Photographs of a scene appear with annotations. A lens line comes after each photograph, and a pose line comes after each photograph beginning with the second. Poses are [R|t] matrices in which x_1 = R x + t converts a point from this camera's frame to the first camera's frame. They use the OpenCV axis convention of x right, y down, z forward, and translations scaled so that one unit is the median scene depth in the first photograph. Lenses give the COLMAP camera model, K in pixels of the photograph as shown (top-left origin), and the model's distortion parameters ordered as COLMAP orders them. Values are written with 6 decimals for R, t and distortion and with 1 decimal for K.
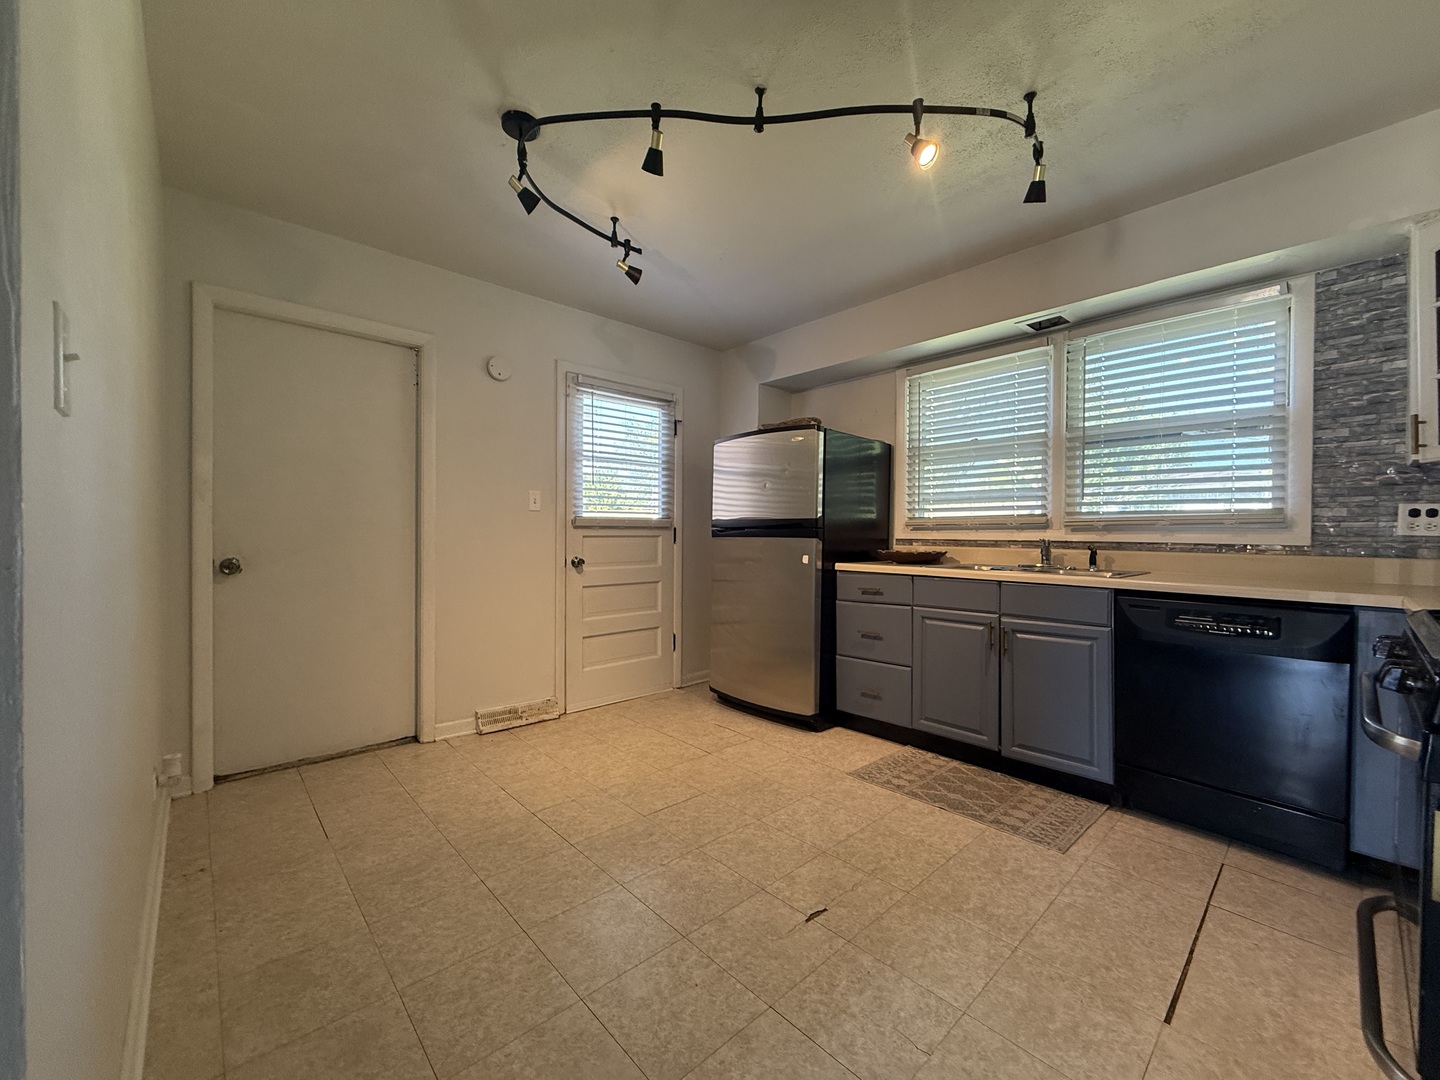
lens RADIAL K [[572.8, 0, 717.4], [0, 572.8, 542.0], [0, 0, 1]] dist [0.000147, 0.000280]
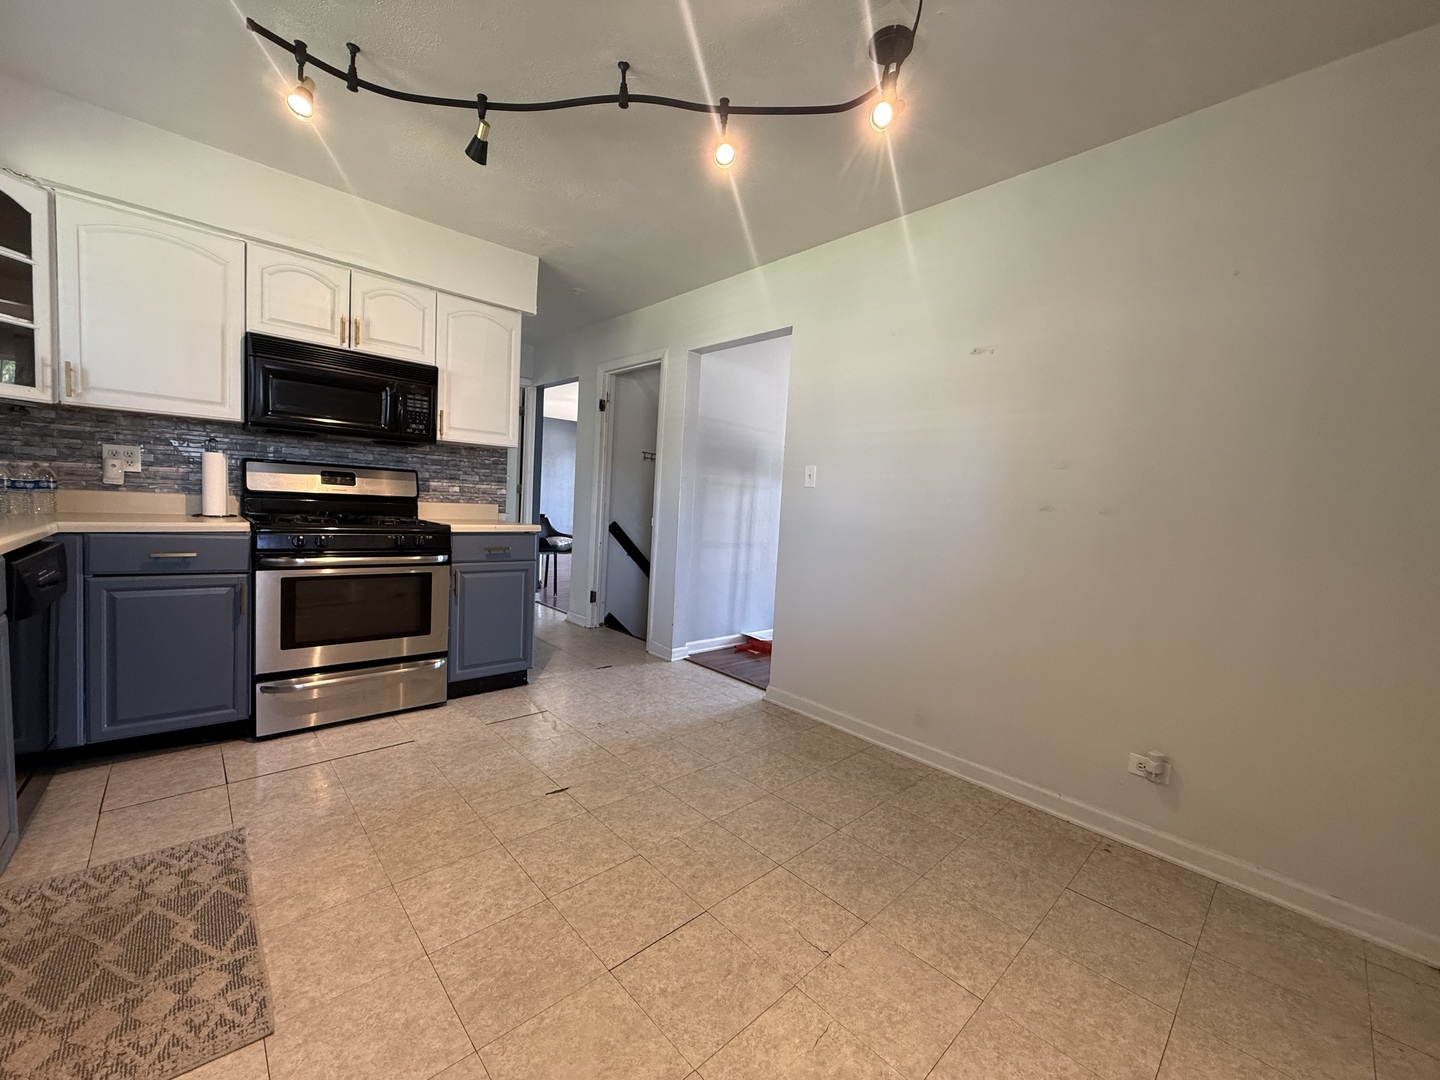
lens RADIAL K [[572.8, 0, 717.4], [0, 572.8, 542.0], [0, 0, 1]] dist [0.000147, 0.000280]
pose [[-0.997940, -0.062709, -0.013543, -0.095613], [-0.063621, 0.994511, 0.083070, -0.033533], [0.008259, 0.083761, -0.996452, 1.556296]]
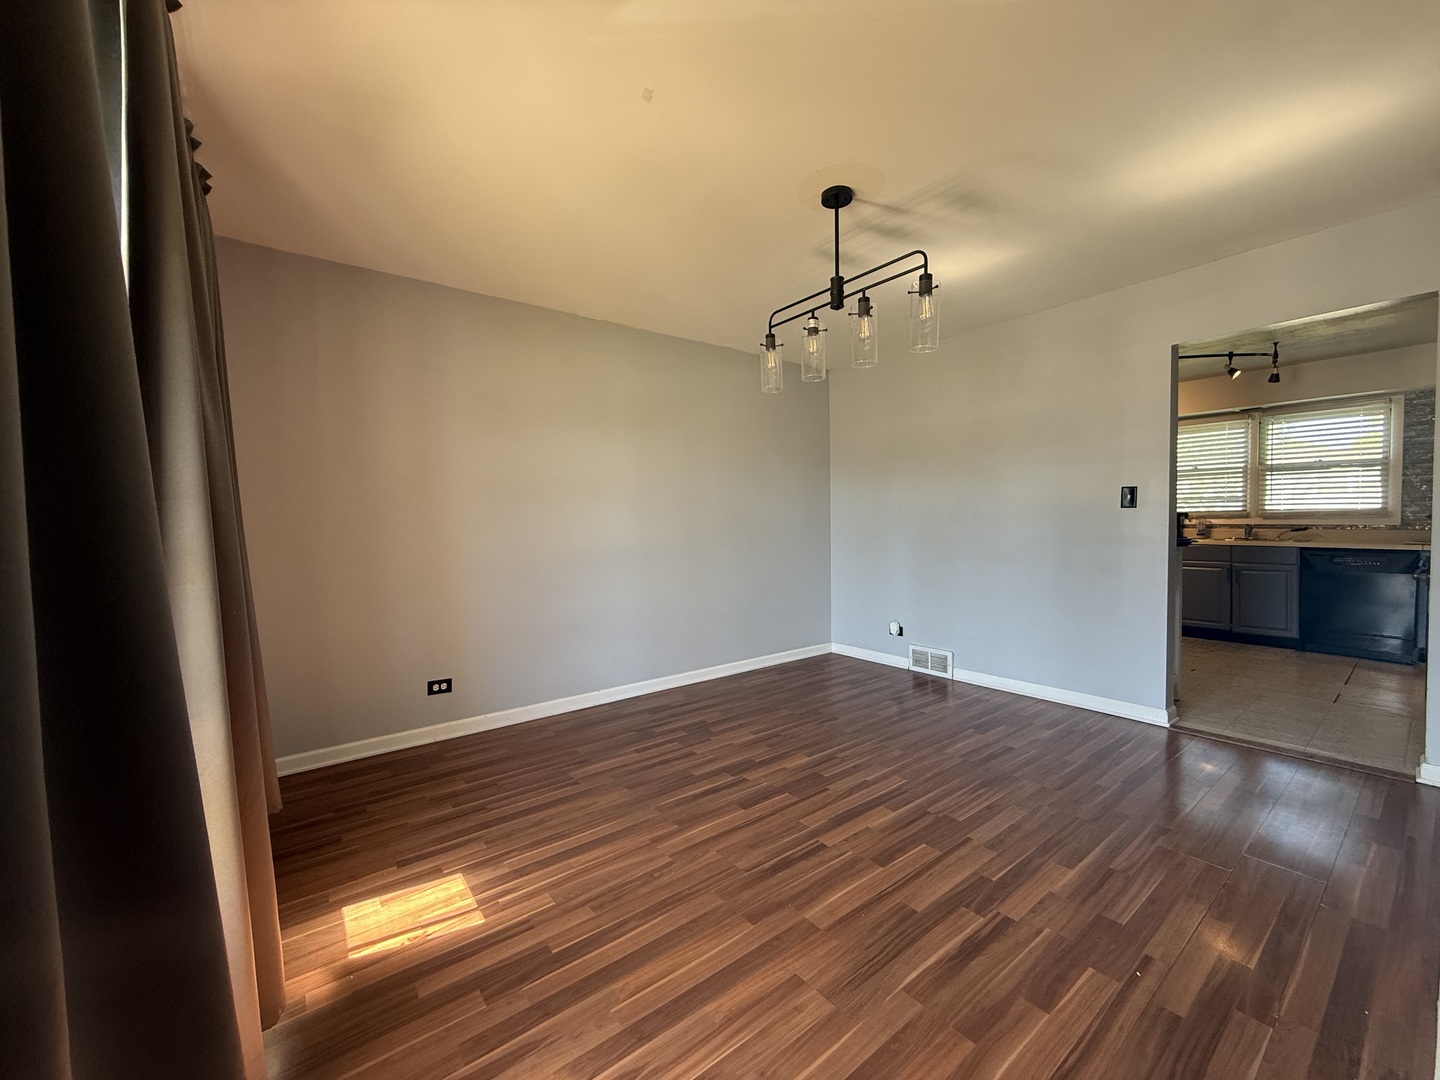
lens RADIAL K [[572.8, 0, 717.4], [0, 572.8, 542.0], [0, 0, 1]] dist [0.000147, 0.000280]
pose [[0.996883, -0.018905, -0.076594, -1.234195], [0.020944, 0.999445, 0.025911, -0.036243], [0.076061, -0.027435, 0.996726, -1.219833]]
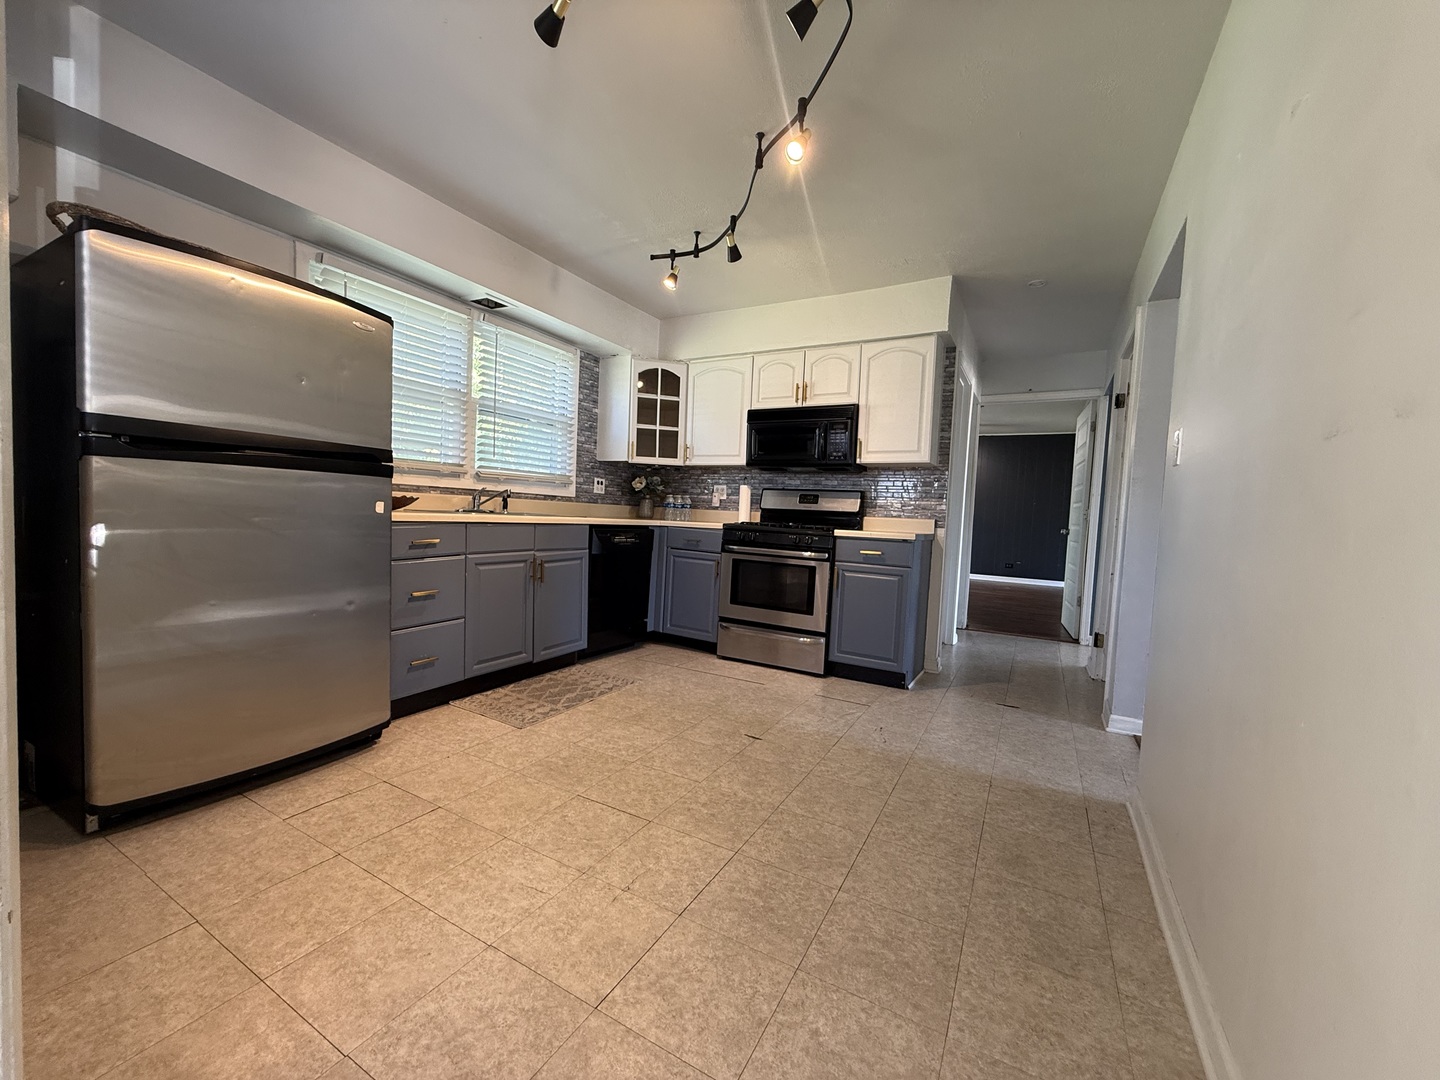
lens RADIAL K [[572.8, 0, 717.4], [0, 572.8, 542.0], [0, 0, 1]] dist [0.000147, 0.000280]
pose [[-0.313658, -0.072001, 0.946802, -0.854233], [-0.038689, 0.997262, 0.063022, 0.016539], [-0.948747, -0.016863, -0.315585, 1.097815]]
